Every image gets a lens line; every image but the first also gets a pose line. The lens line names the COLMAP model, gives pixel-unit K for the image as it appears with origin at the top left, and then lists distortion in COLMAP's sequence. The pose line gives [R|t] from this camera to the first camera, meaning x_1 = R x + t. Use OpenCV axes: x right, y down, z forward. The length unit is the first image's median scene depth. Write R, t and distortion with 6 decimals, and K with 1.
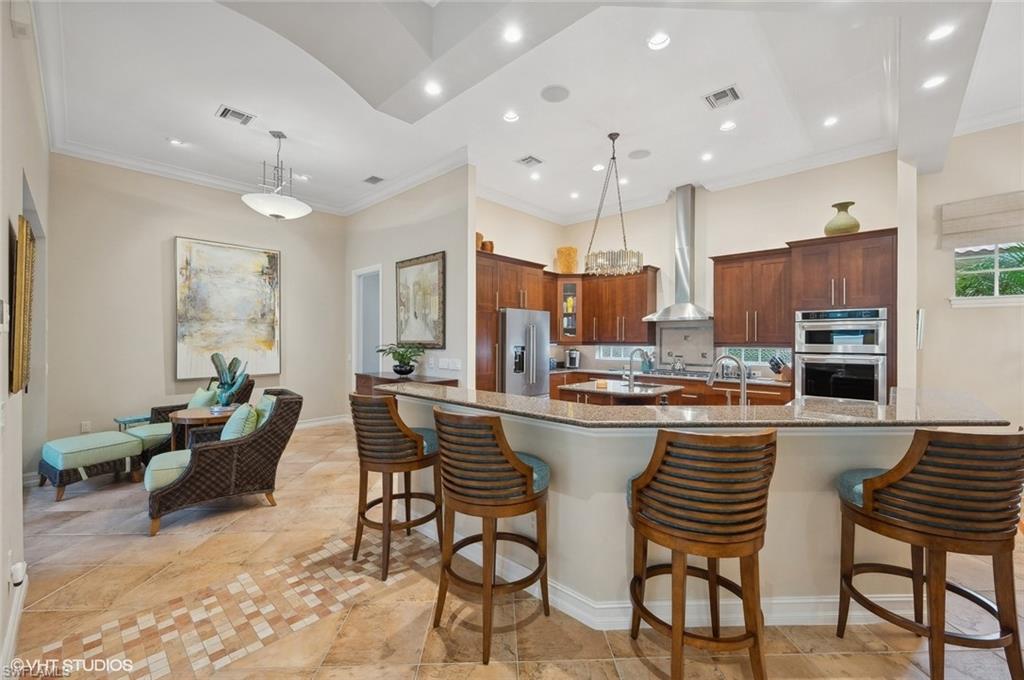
lens RADIAL K [[410.5, 0, 510.8], [0, 410.5, 339.5], [0, 0, 1]] dist [-0.004895, 0.000855]
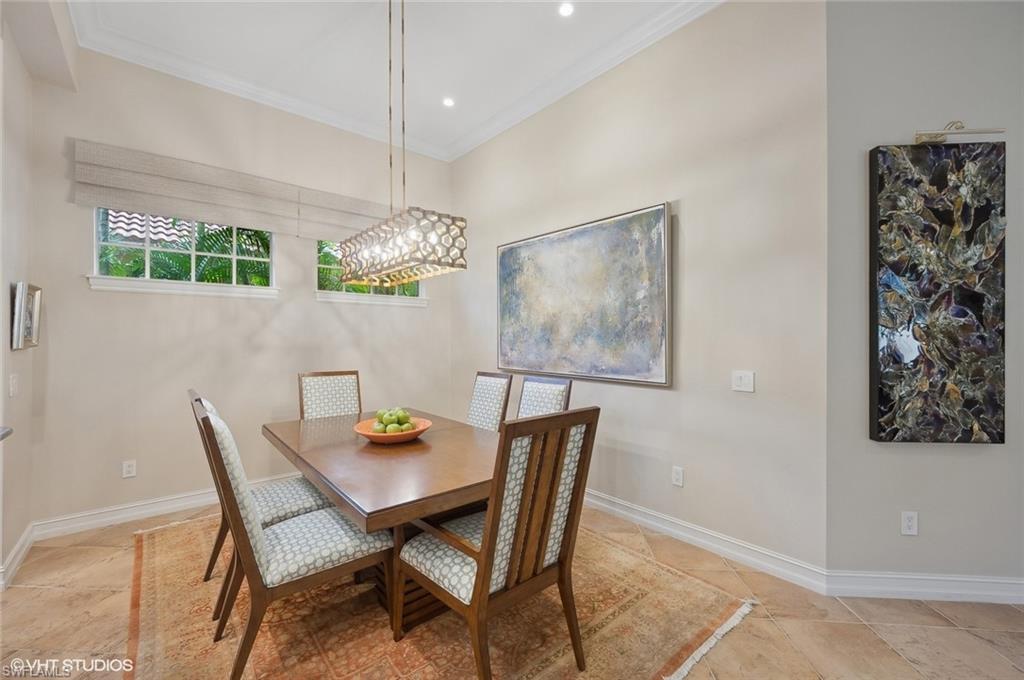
lens RADIAL K [[410.5, 0, 511.2], [0, 410.5, 339.1], [0, 0, 1]] dist [-0.004895, 0.000855]
pose [[0.103680, -0.004107, 0.994602, 0.346270], [0.003935, 0.999985, 0.003719, 0.007925], [-0.994603, 0.003528, 0.103695, 0.151477]]
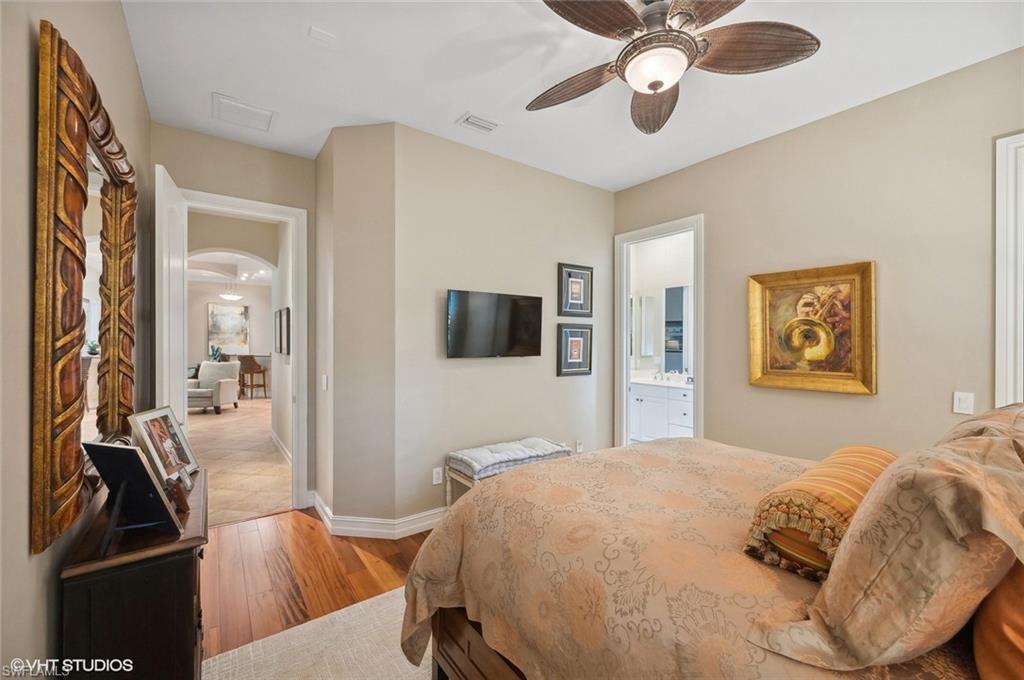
lens RADIAL K [[410.5, 0, 520.1], [0, 410.5, 344.0], [0, 0, 1]] dist [-0.004895, 0.000855]
pose [[0.986661, 0.009686, -0.162502, 1.691202], [-0.009545, 0.999953, 0.001649, -0.000260], [0.162510, -0.000076, 0.986707, -1.369275]]
